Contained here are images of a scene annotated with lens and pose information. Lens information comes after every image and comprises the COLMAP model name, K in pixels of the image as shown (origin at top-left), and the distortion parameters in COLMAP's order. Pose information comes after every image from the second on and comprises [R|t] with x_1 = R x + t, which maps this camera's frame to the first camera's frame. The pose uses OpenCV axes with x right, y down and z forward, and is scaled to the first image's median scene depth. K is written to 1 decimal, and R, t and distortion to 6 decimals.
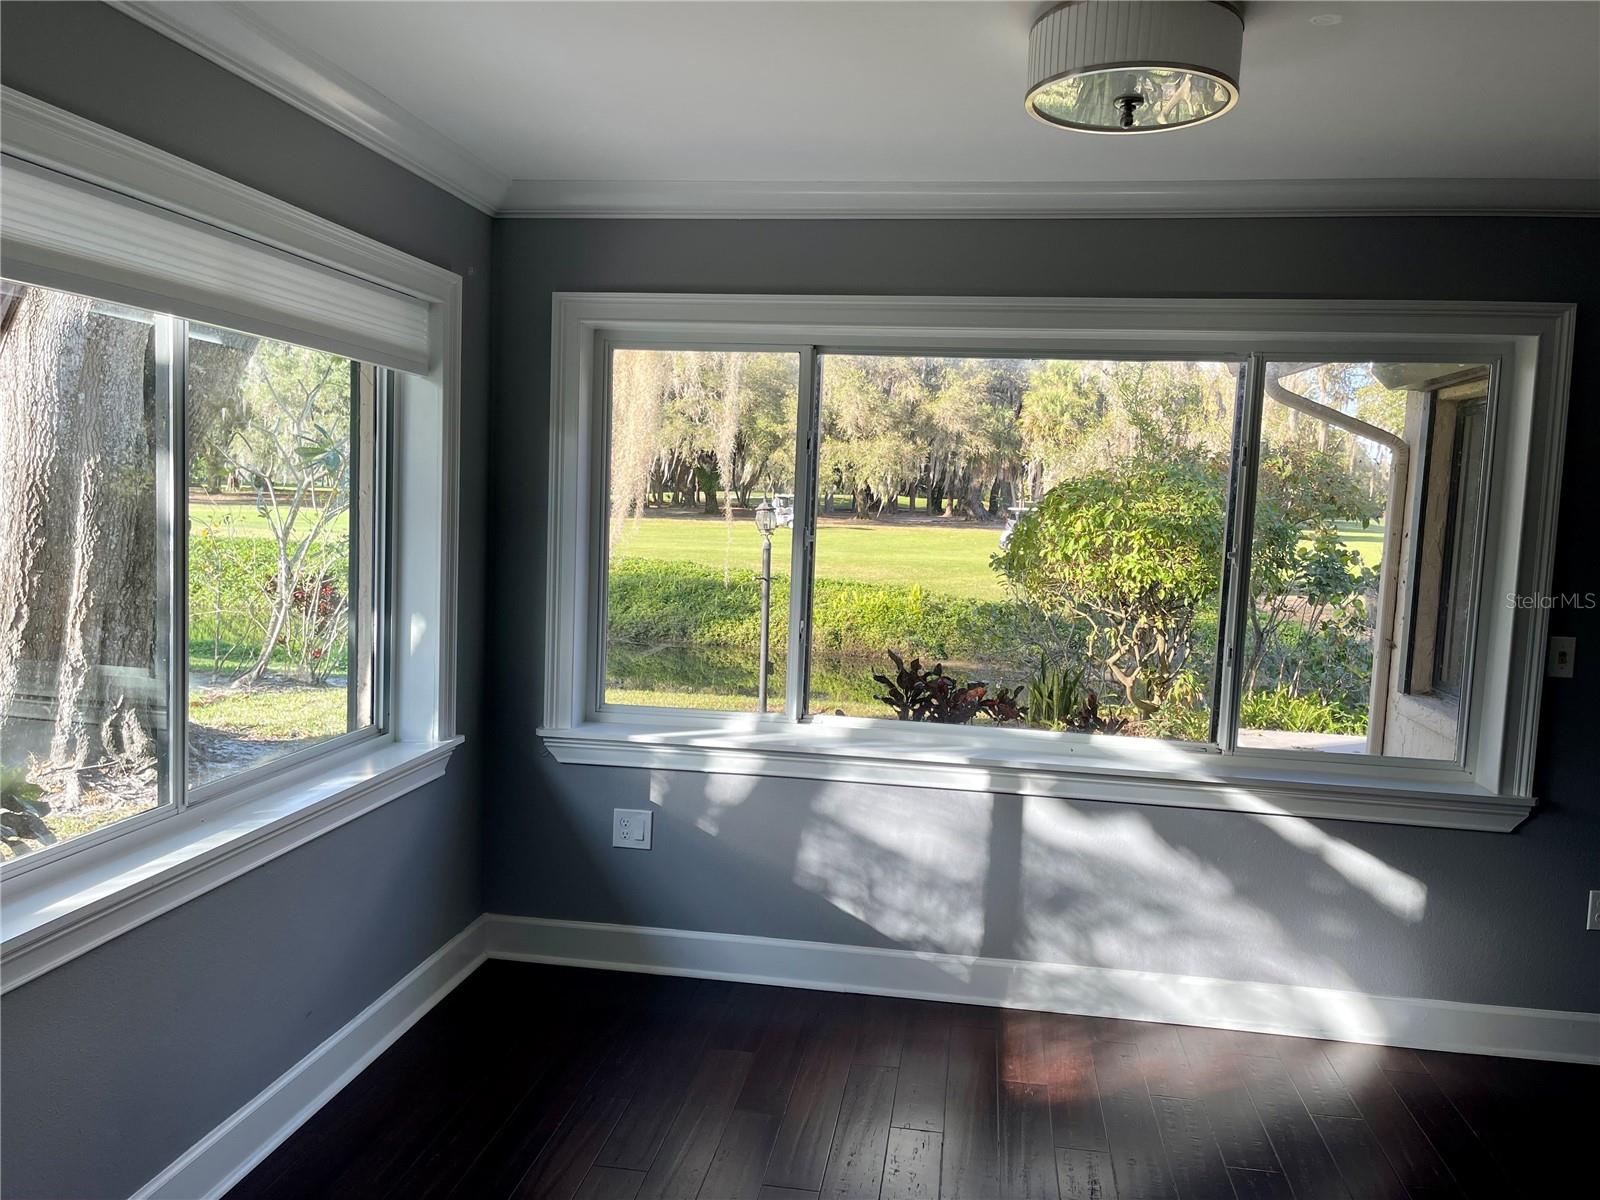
lens RADIAL K [[1198.6, 0, 798.8], [0, 1198.6, 598.8], [0, 0, 1]] dist [0.060038, -0.064233]
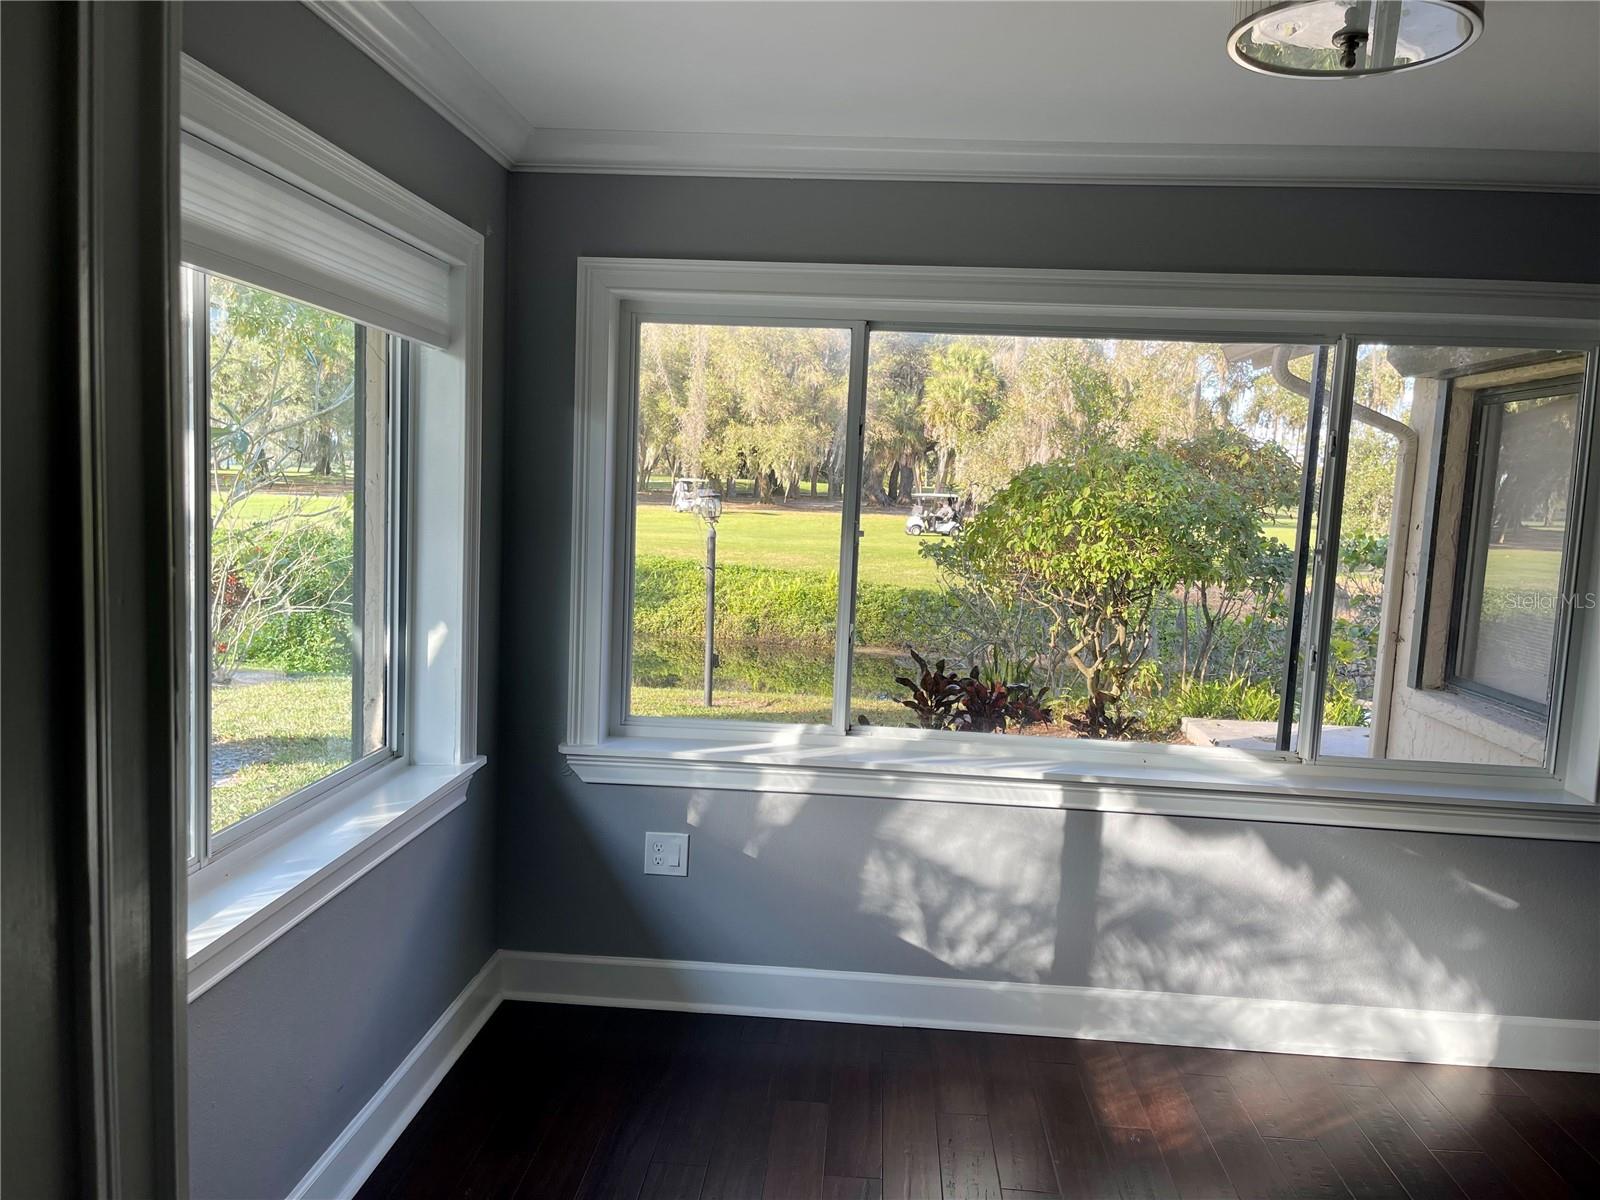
lens RADIAL K [[1198.6, 0, 797.4], [0, 1198.6, 608.9], [0, 0, 1]] dist [0.060038, -0.064233]
pose [[0.996392, -0.005371, 0.084700, -0.113355], [0.003570, 0.999765, 0.021400, -0.012380], [-0.084795, -0.021020, 0.996177, 0.089171]]
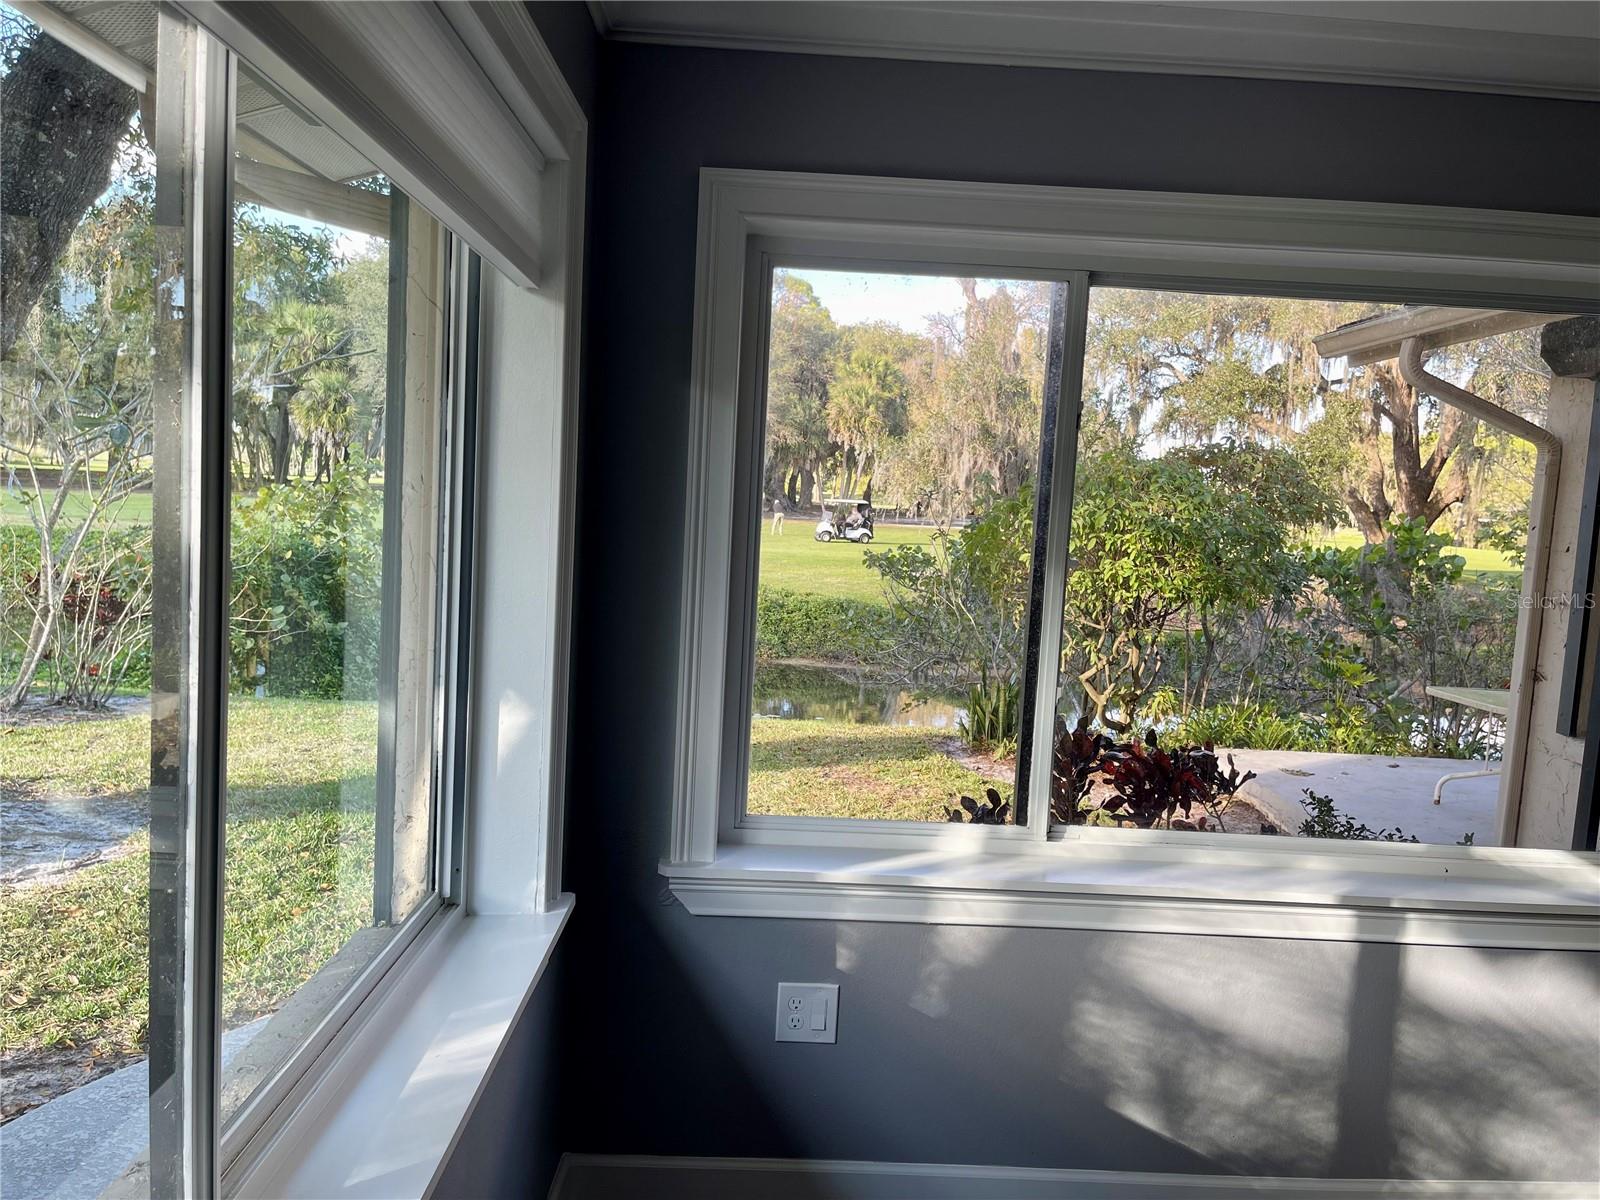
lens RADIAL K [[1198.6, 0, 808.7], [0, 1198.6, 605.7], [0, 0, 1]] dist [0.060038, -0.064233]
pose [[0.983137, -0.003567, 0.182834, -0.250157], [0.000785, 0.999883, 0.015284, -0.036460], [-0.182867, -0.014883, 0.983025, 0.357894]]
